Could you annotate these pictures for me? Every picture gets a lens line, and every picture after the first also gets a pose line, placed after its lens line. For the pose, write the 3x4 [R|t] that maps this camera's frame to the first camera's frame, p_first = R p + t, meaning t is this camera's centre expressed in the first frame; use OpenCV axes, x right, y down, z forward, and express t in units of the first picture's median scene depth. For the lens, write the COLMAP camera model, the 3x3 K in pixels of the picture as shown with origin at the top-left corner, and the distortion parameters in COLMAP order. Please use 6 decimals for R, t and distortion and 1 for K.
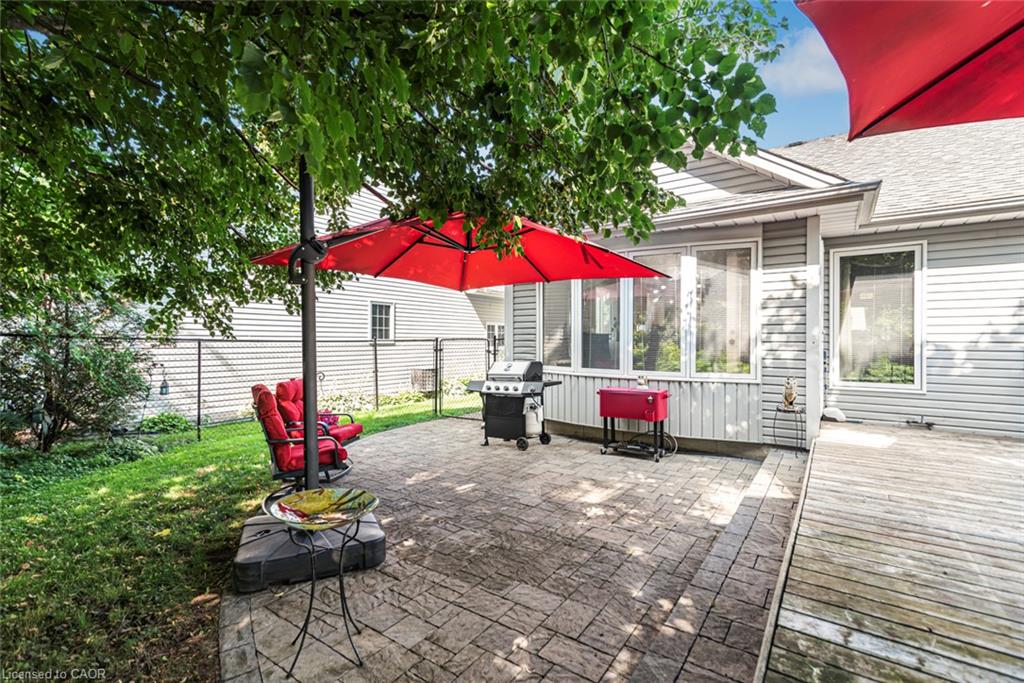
lens RADIAL K [[466.1, 0, 513.5], [0, 466.1, 341.7], [0, 0, 1]] dist [0.000847, 0.000443]
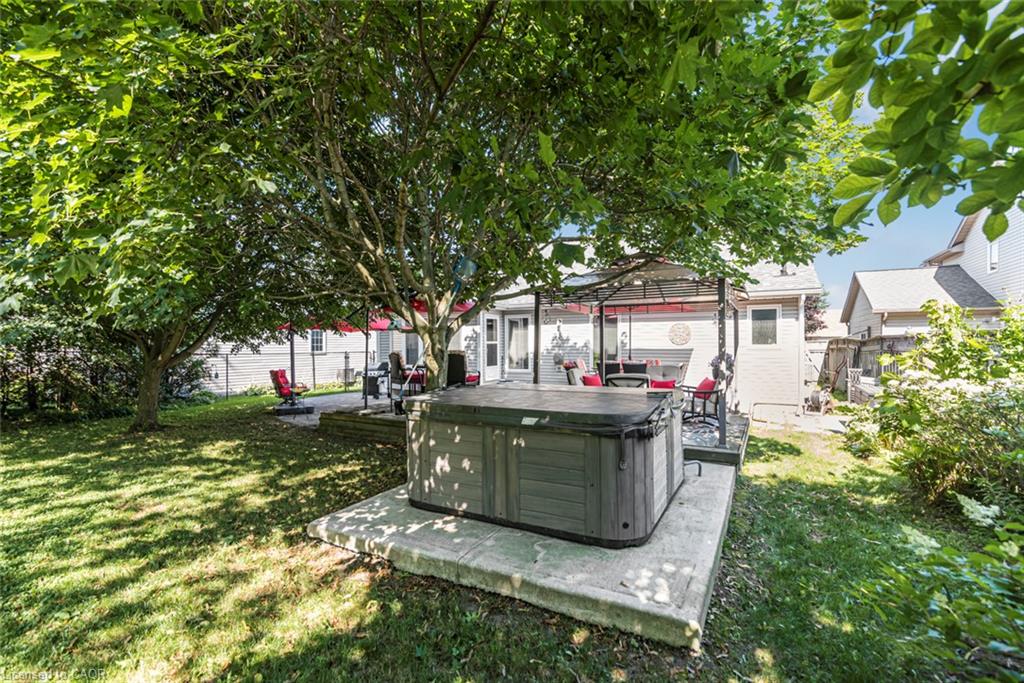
lens RADIAL K [[466.1, 0, 509.5], [0, 466.1, 341.7], [0, 0, 1]] dist [0.000847, 0.000443]
pose [[0.994360, -0.007188, 0.105813, 0.425792], [0.008701, 0.999866, -0.013840, -0.022523], [-0.105699, 0.014682, 0.994290, -1.391181]]
